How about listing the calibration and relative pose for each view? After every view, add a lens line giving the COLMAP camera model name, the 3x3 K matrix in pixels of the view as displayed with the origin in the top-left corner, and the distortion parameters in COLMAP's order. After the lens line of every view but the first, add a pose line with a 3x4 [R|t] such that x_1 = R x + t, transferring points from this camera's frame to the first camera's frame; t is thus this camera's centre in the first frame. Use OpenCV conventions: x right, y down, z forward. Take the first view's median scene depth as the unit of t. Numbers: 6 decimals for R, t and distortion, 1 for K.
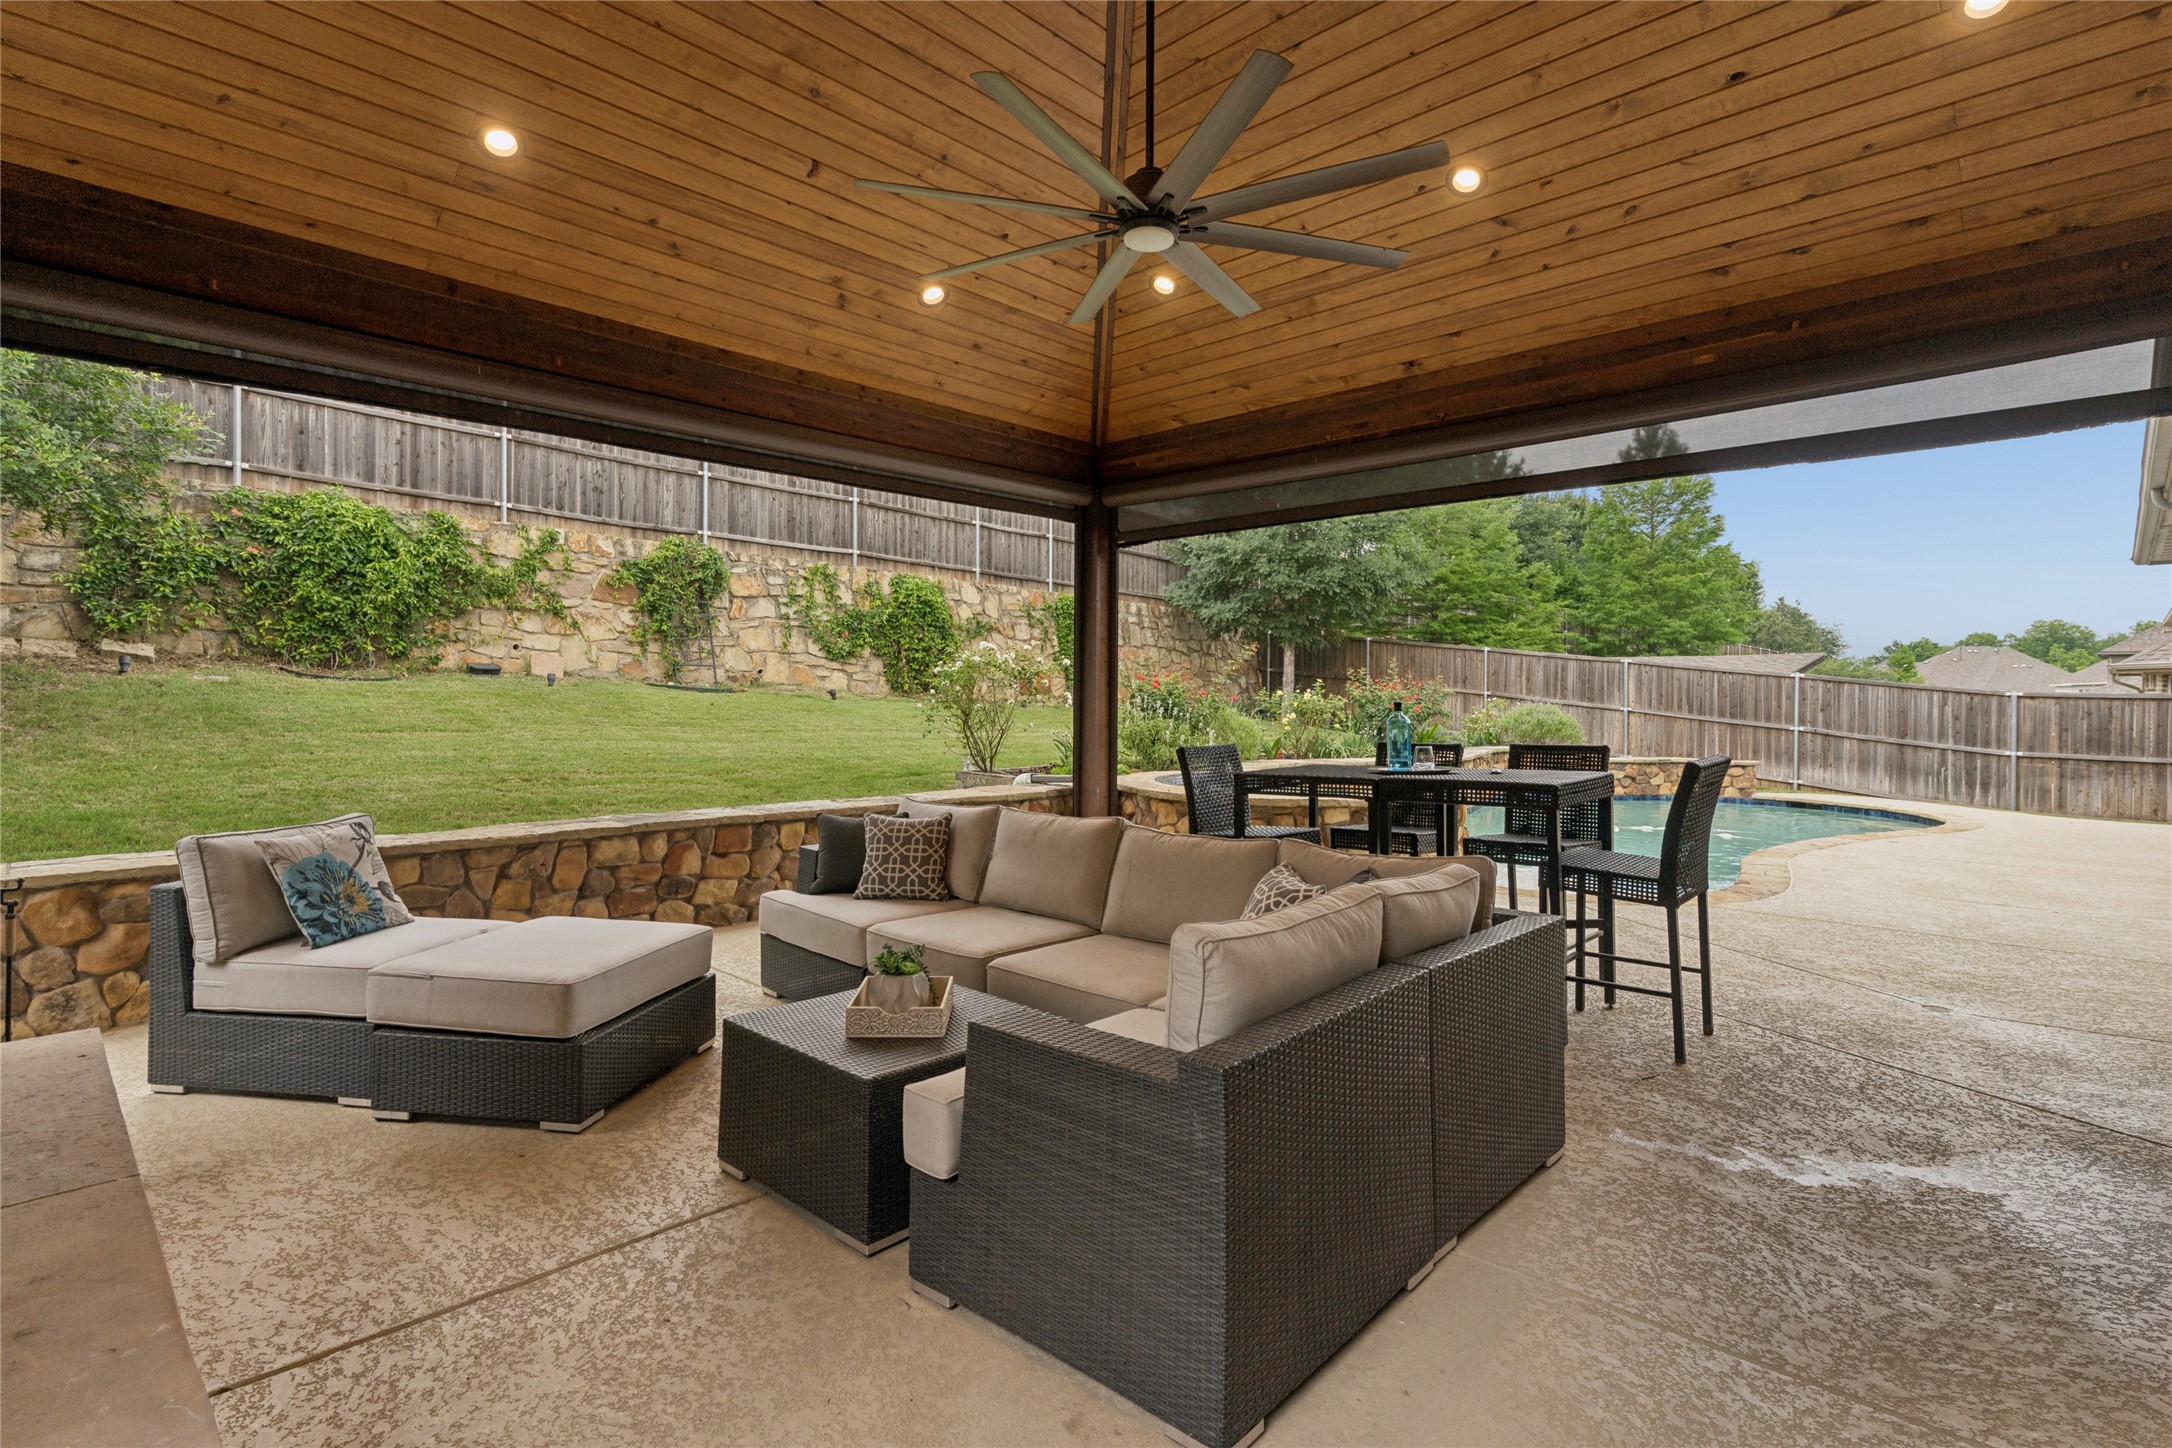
lens RADIAL K [[1050.7, 0, 1074.0], [0, 1050.7, 707.2], [0, 0, 1]] dist [0.000605, 0.001915]
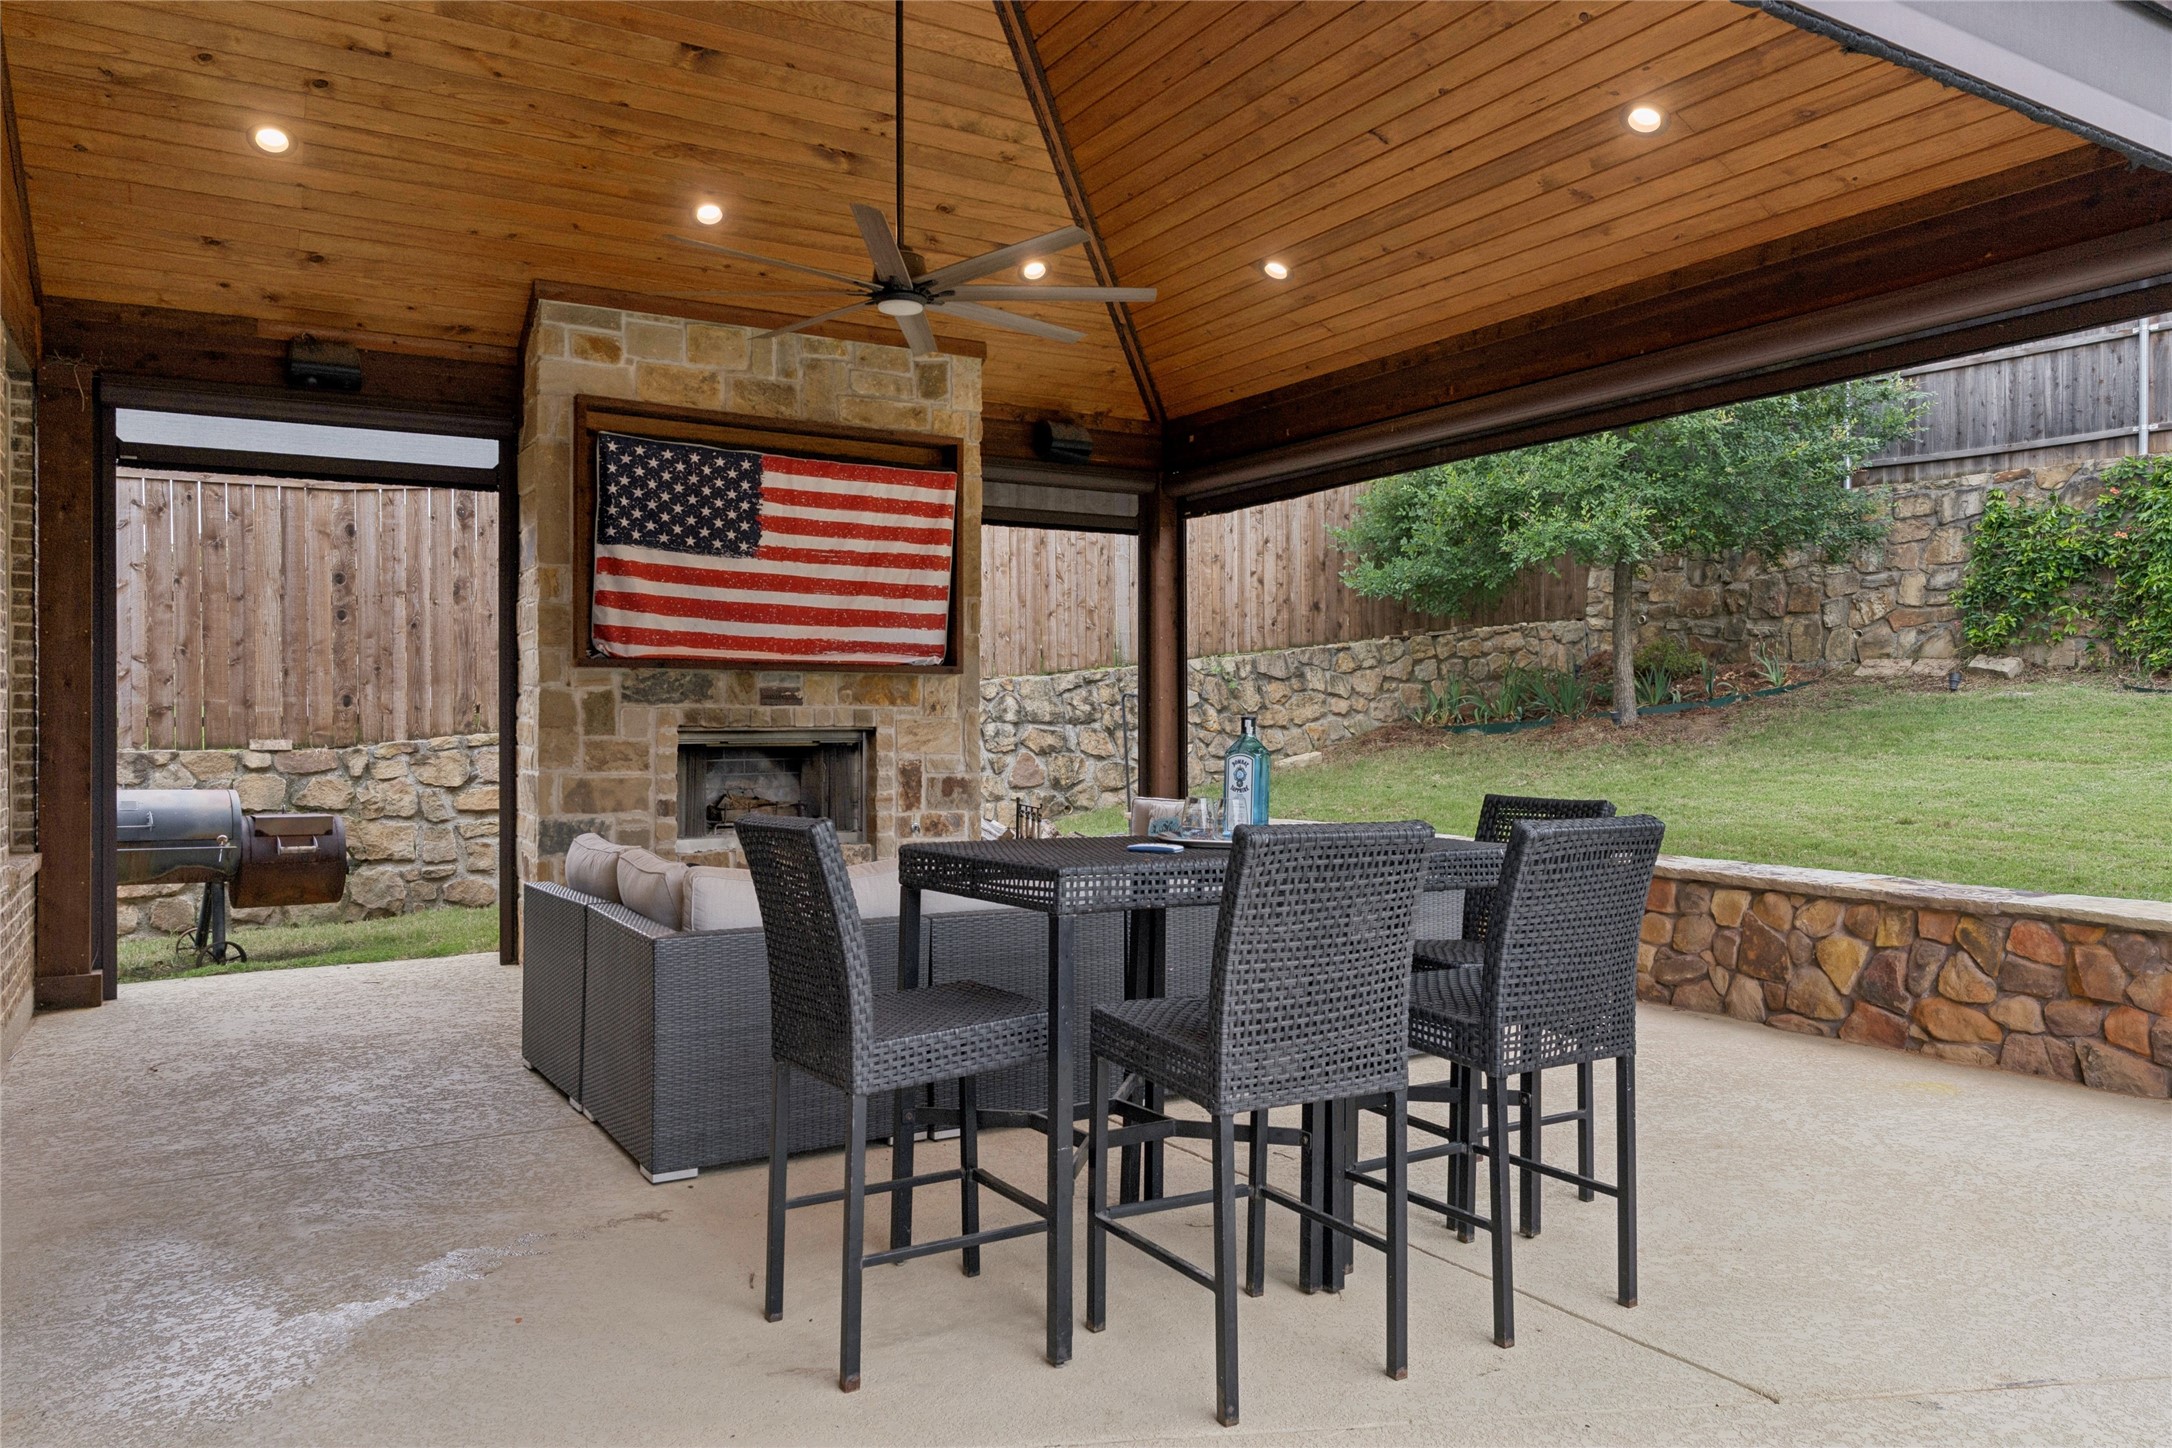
lens RADIAL K [[1424.8, 0, 1085.6], [0, 1424.8, 718.9], [0, 0, 1]] dist [0.005312, 0.005920]
pose [[-0.237423, -0.000655, -0.971406, 0.357860], [-0.009678, 0.999952, 0.001691, -0.001519], [0.971358, 0.009803, -0.237417, 0.368542]]
